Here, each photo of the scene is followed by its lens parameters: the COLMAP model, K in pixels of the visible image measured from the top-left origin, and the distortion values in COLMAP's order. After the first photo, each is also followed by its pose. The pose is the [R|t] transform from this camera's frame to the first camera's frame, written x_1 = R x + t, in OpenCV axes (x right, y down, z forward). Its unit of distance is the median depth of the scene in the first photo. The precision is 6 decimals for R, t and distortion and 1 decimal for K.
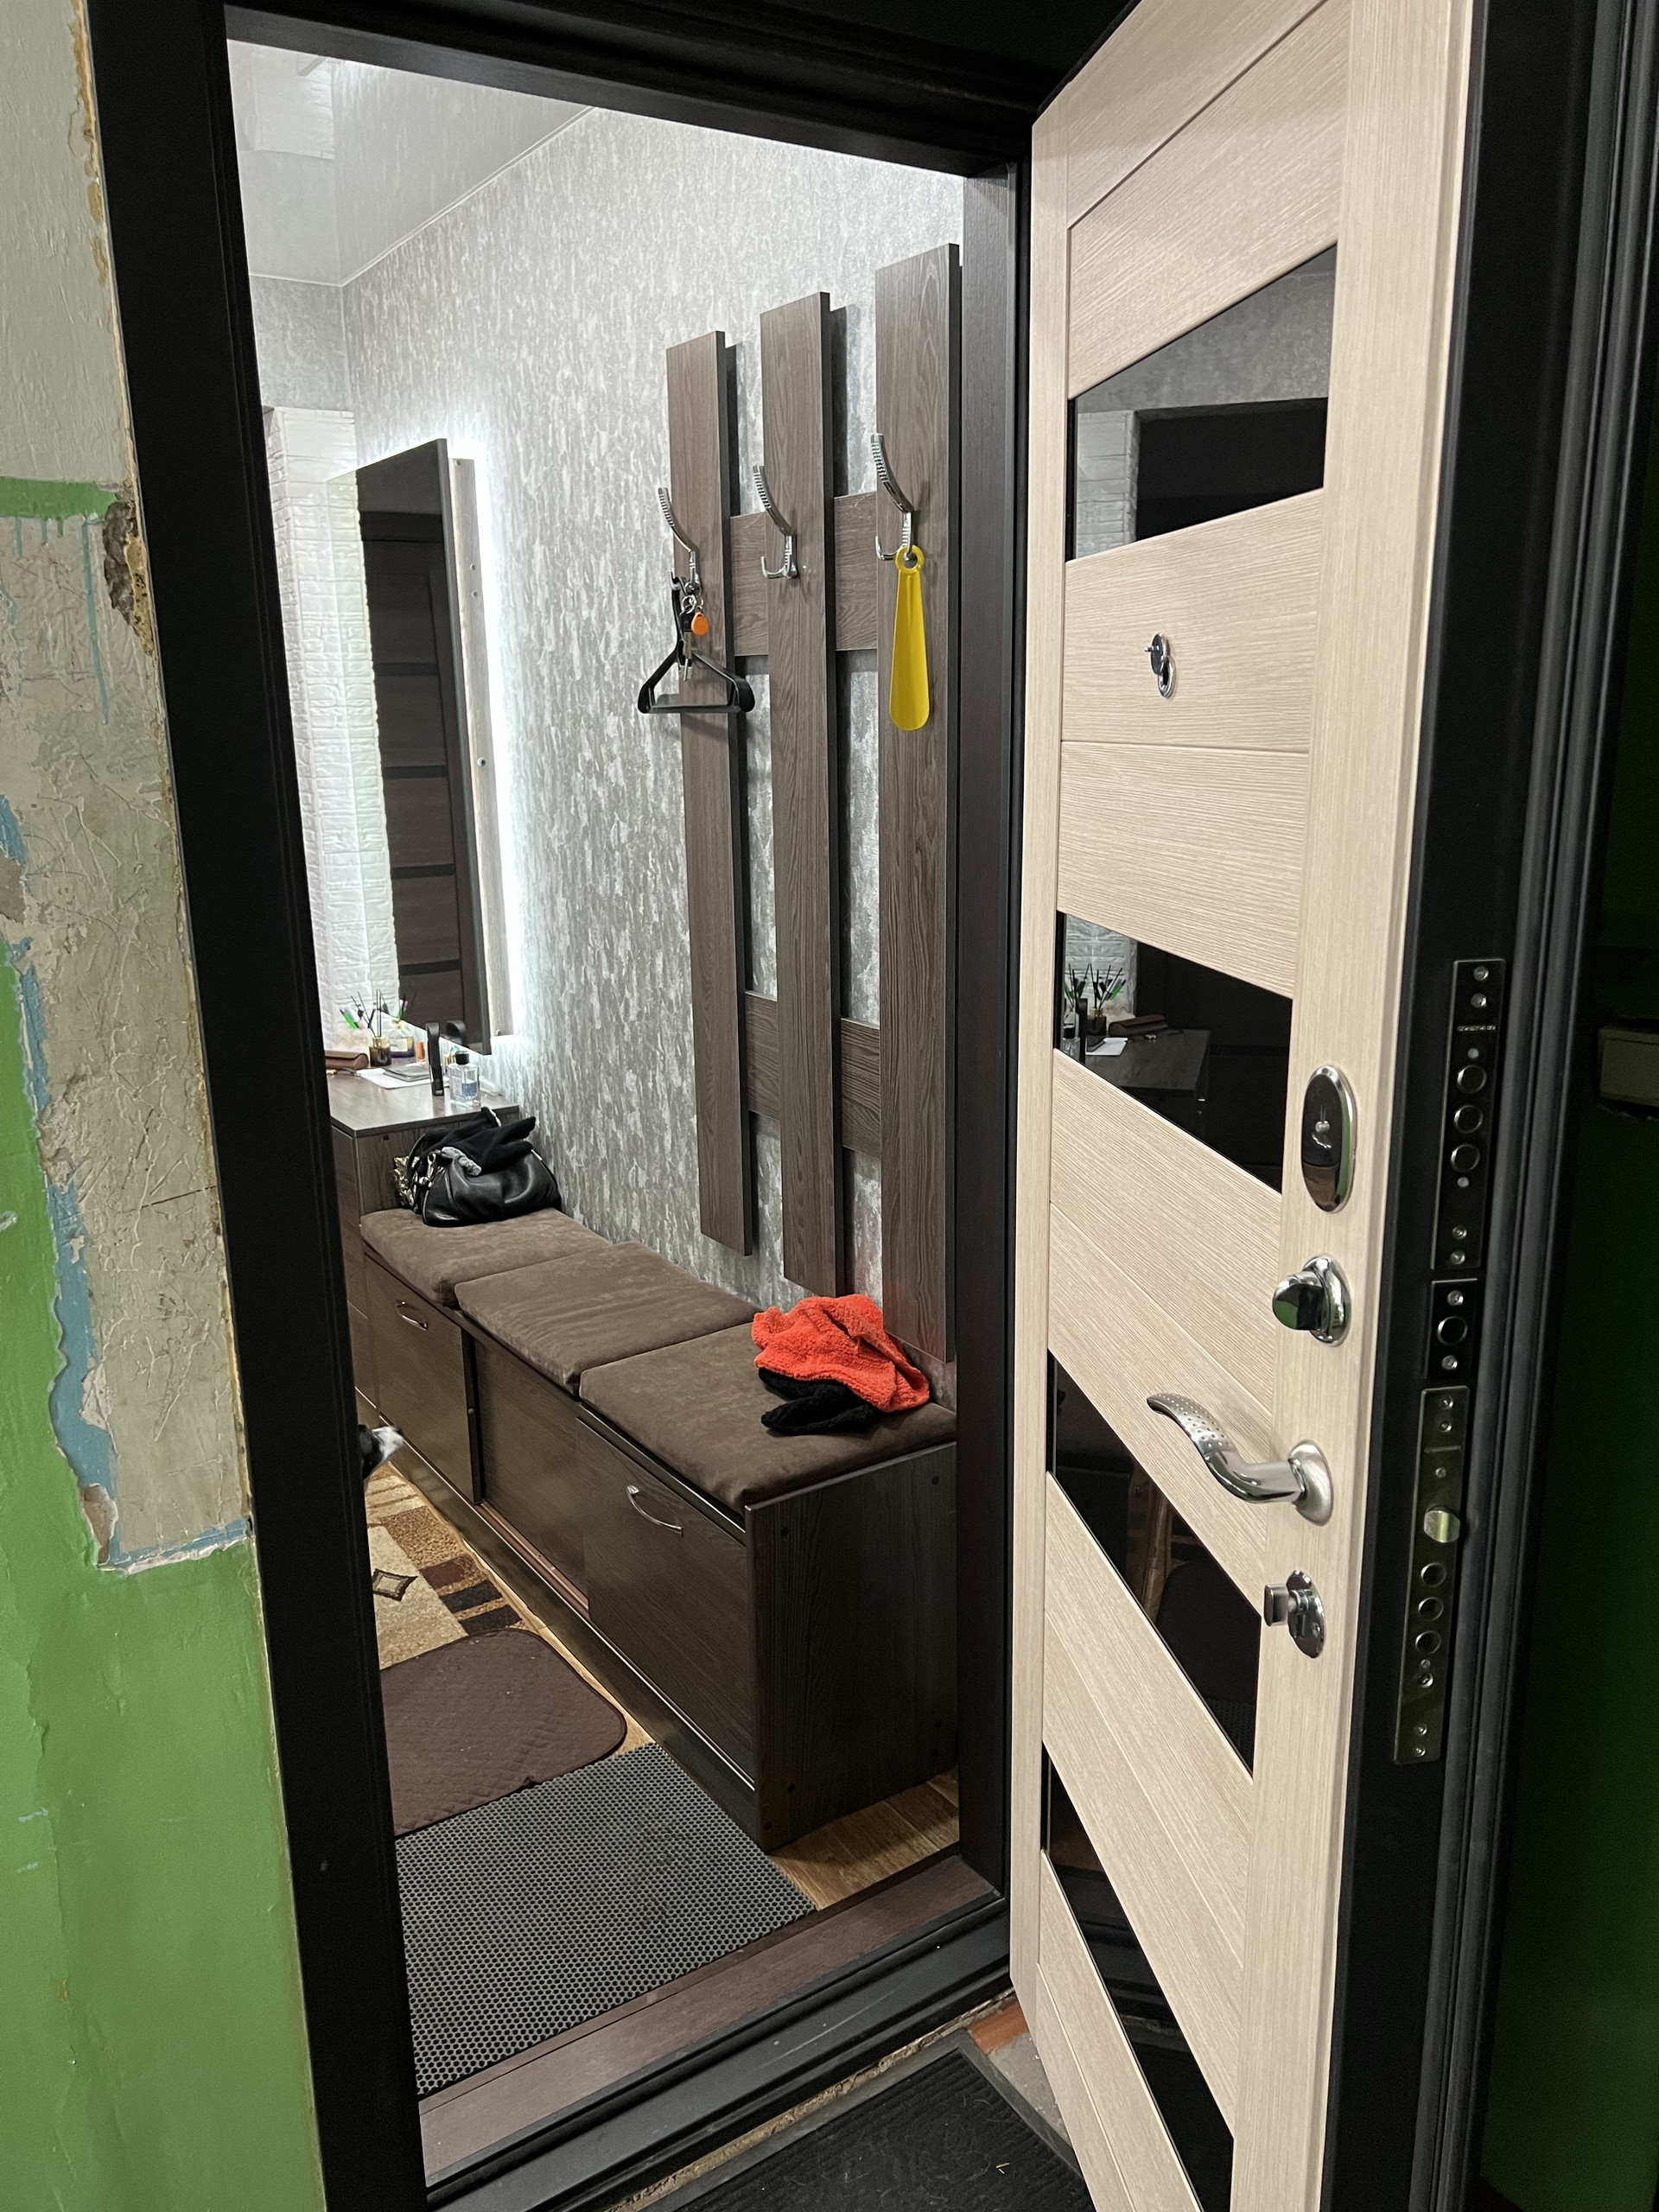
lens RADIAL K [[1661.3, 0, 829.5], [0, 1661.3, 1106.0], [0, 0, 1]] dist [0.029278, -0.000585]
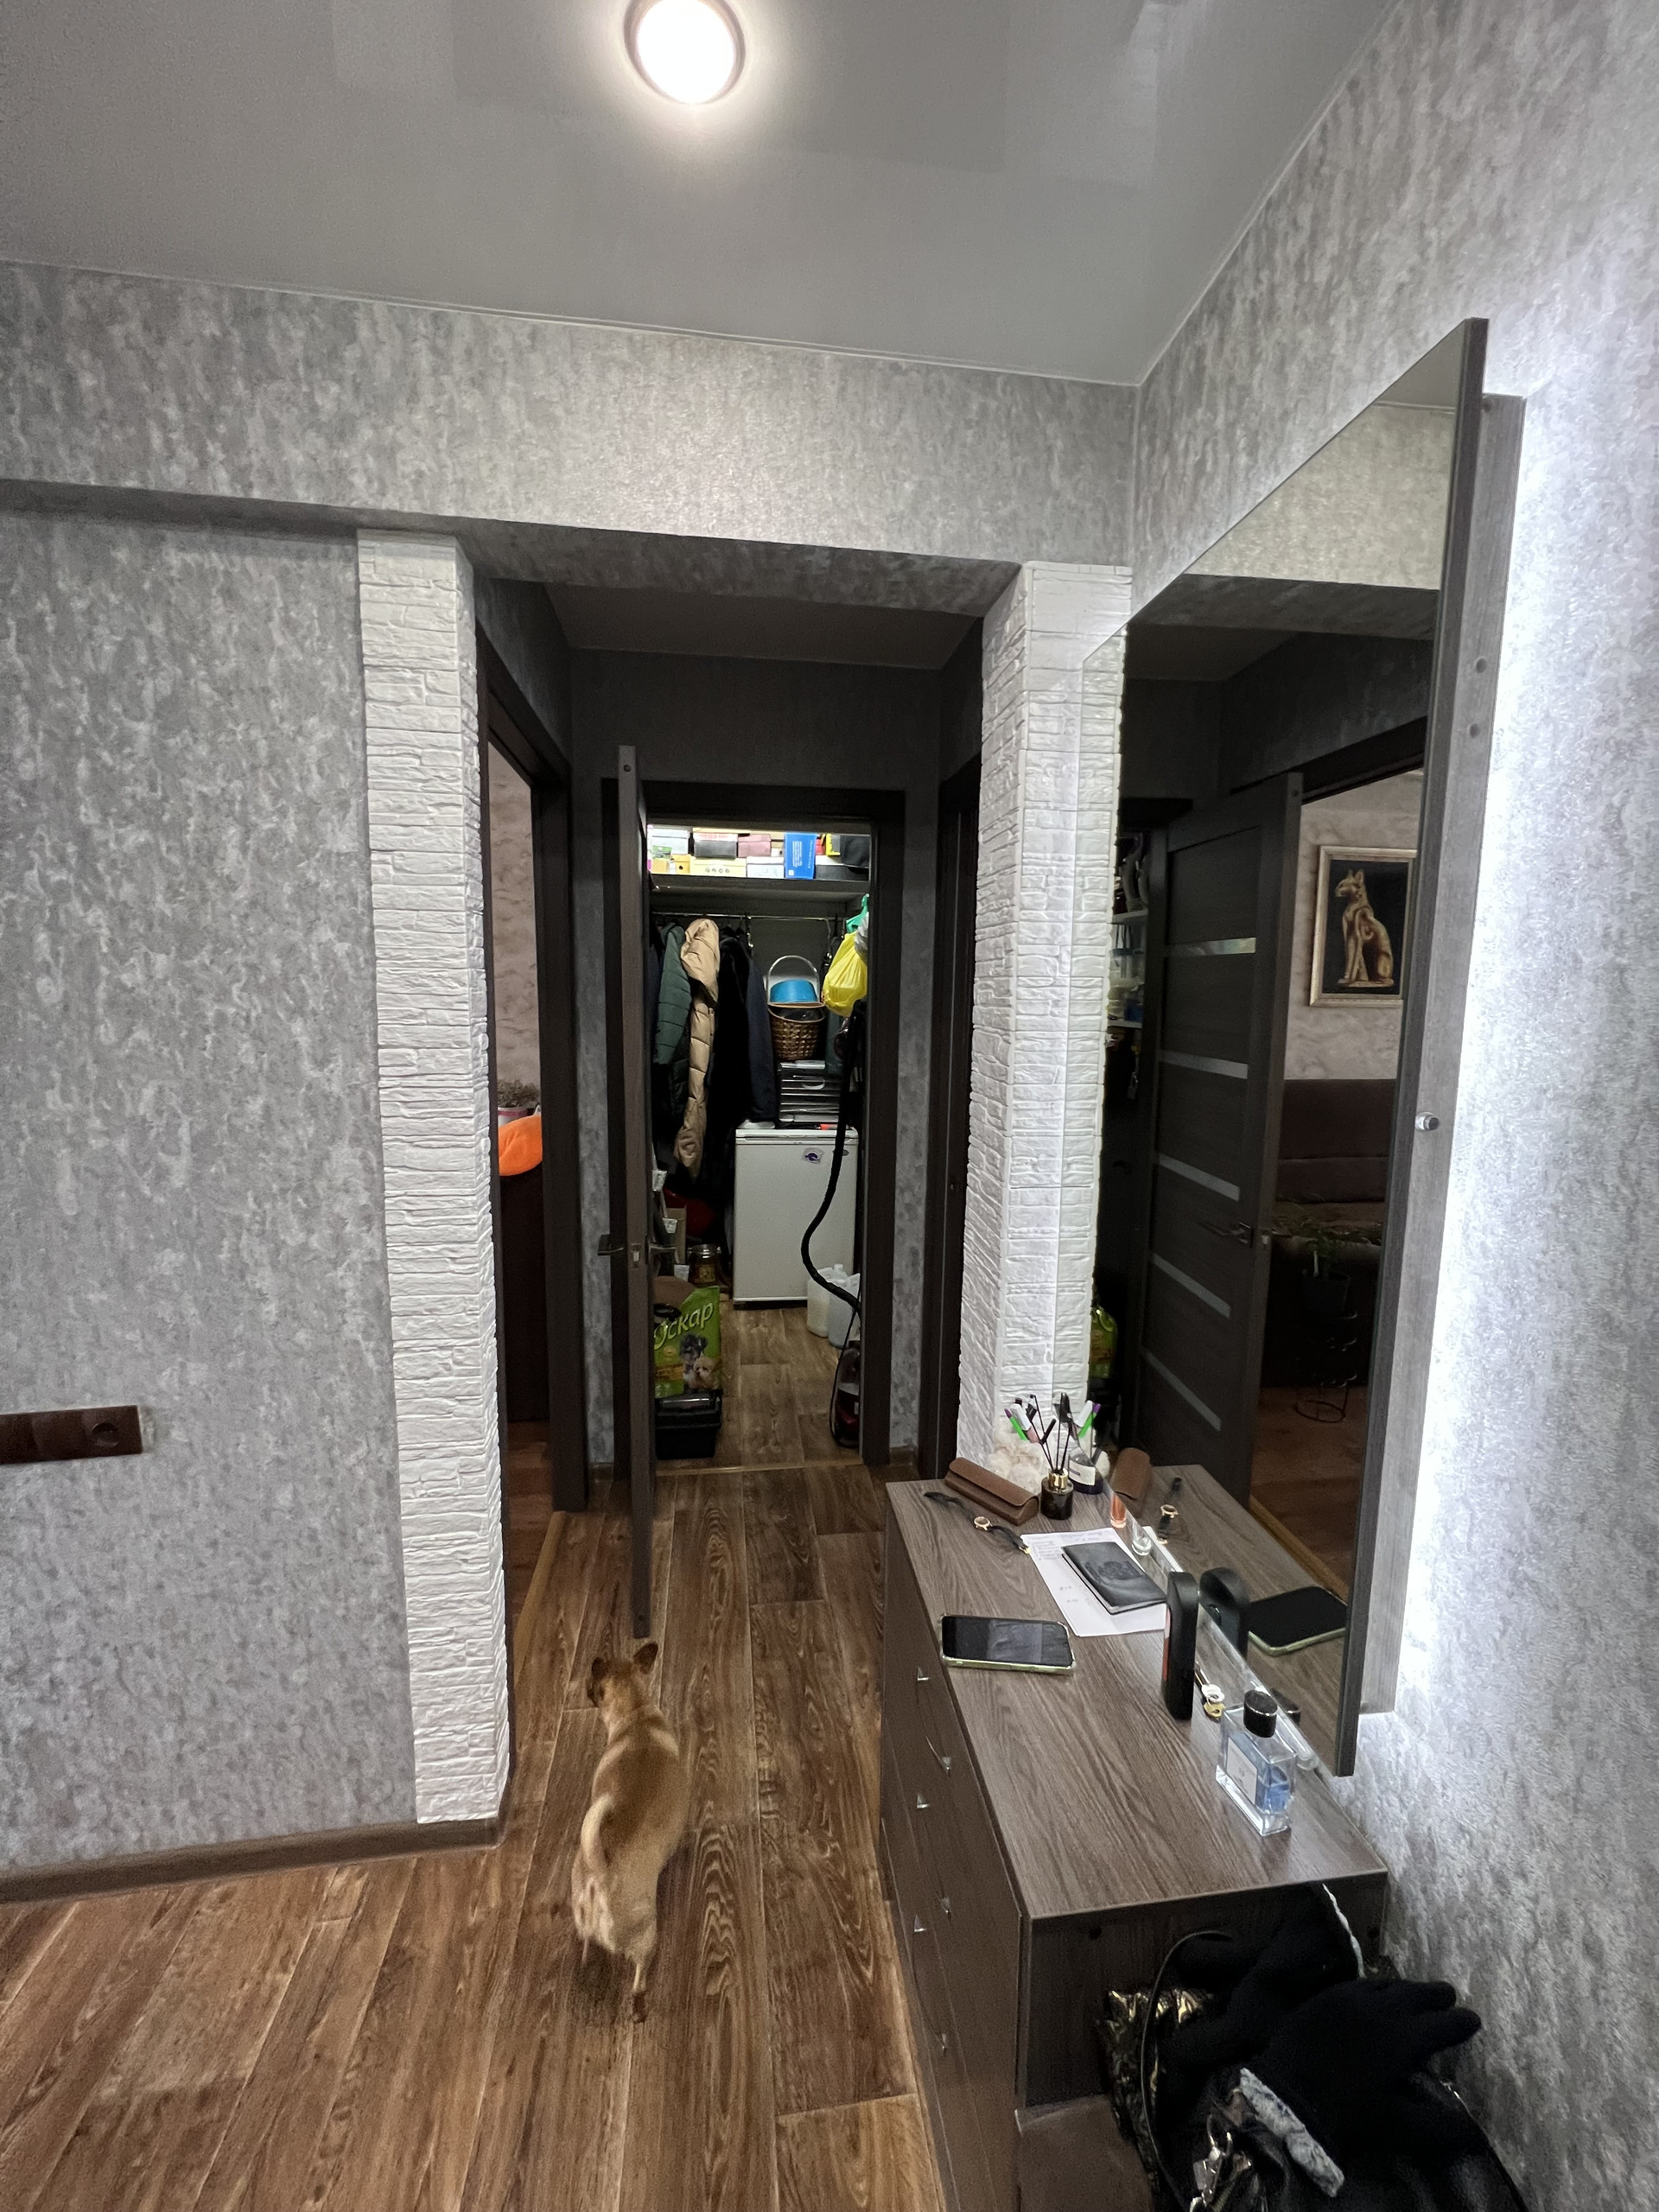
lens RADIAL K [[880.8, 0, 836.9], [0, 880.8, 1097.2], [0, 0, 1]] dist [-0.000619, 0.000094]
pose [[0.897724, 0.082461, -0.432772, -0.212441], [-0.132571, 0.987360, -0.086867, -0.148651], [0.420138, 0.135355, 0.897309, 0.633283]]
